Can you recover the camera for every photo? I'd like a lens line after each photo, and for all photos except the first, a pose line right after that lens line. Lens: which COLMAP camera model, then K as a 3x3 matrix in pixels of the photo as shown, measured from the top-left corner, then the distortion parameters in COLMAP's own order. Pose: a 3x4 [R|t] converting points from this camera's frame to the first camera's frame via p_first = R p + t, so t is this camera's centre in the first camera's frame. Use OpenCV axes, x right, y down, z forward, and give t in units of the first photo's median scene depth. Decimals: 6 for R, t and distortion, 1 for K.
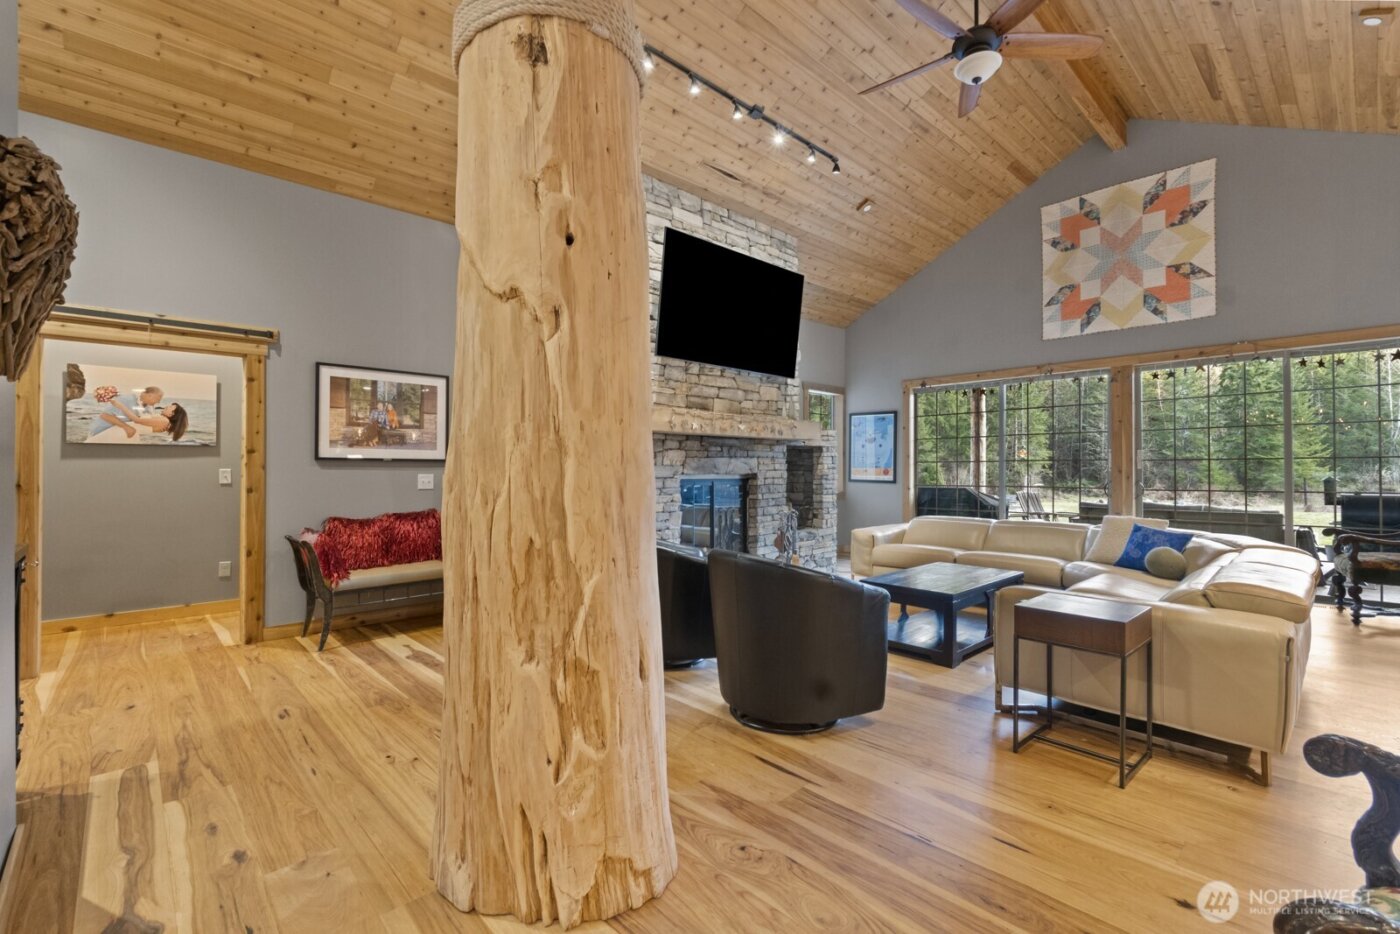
lens RADIAL K [[611.5, 0, 700.0], [0, 611.5, 462.8], [0, 0, 1]] dist [-0.001104, 0.000047]
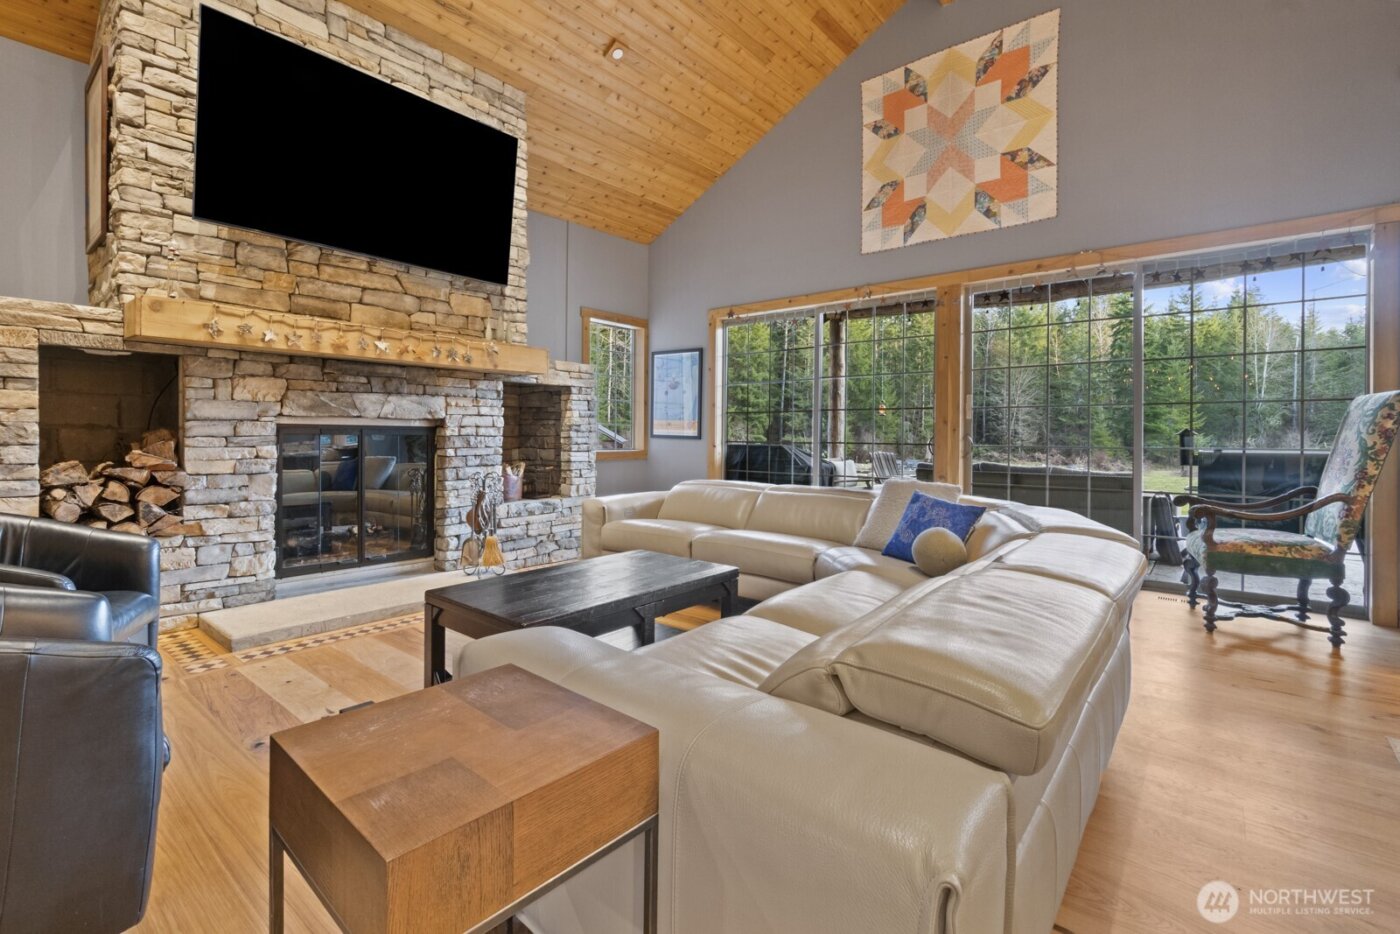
lens RADIAL K [[629.2, 0, 691.8], [0, 629.2, 435.3], [0, 0, 1]] dist [-0.001707, -0.000502]
pose [[0.993271, 0.006472, 0.115634, 0.286894], [-0.008020, 0.999884, 0.012930, 0.024112], [-0.115536, -0.013770, 0.993208, 0.254975]]
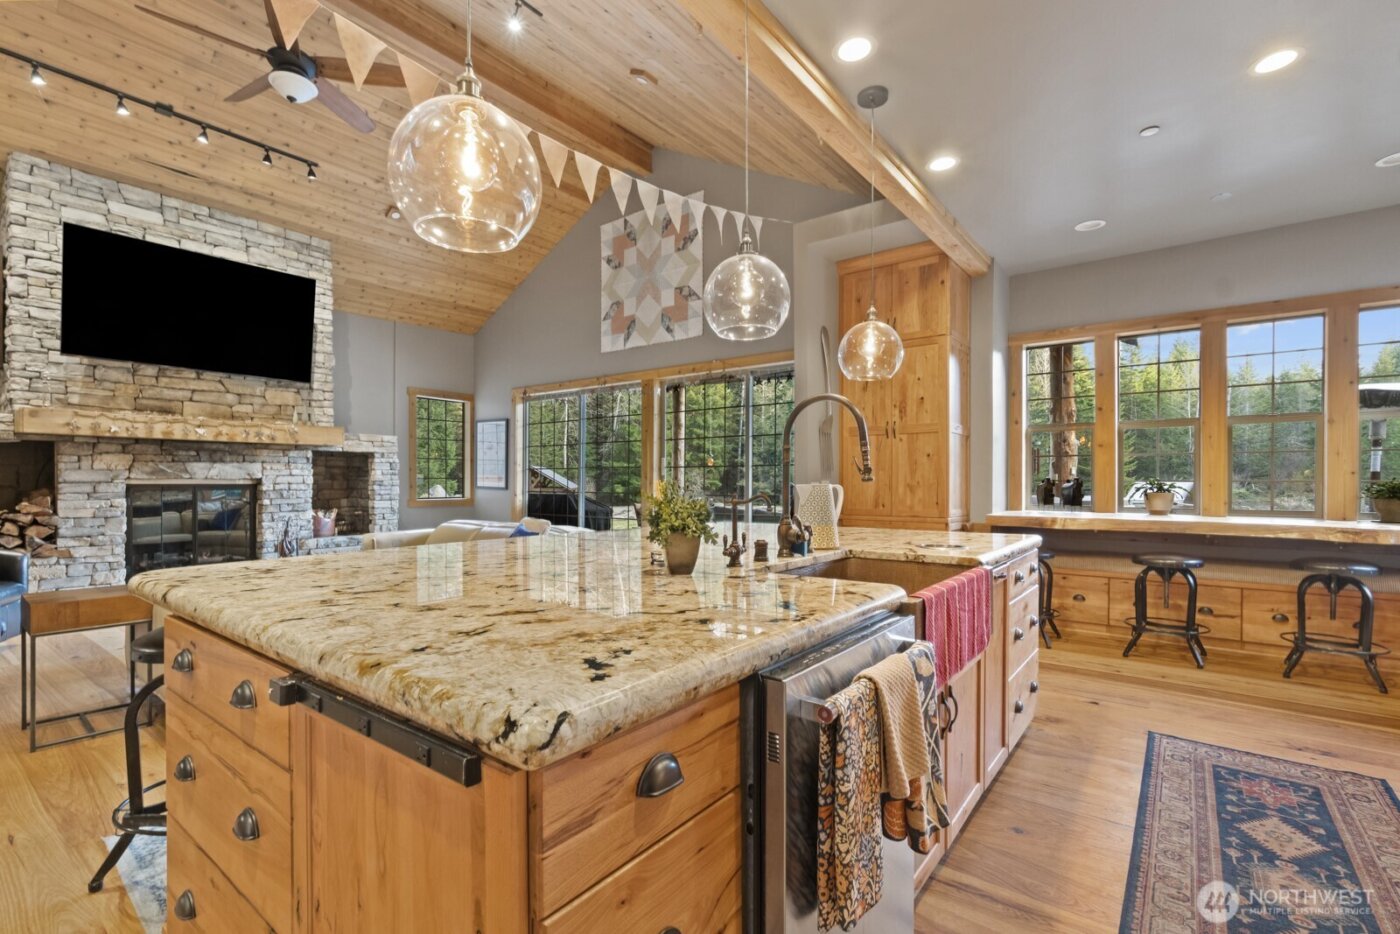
lens RADIAL K [[631.3, 0, 687.3], [0, 631.3, 481.3], [0, 0, 1]] dist [-0.000580, 0.000510]
pose [[0.988945, 0.003424, 0.148246, 0.616026], [-0.005832, 0.999858, 0.015806, 0.001557], [-0.148171, -0.016496, 0.988824, -0.108536]]
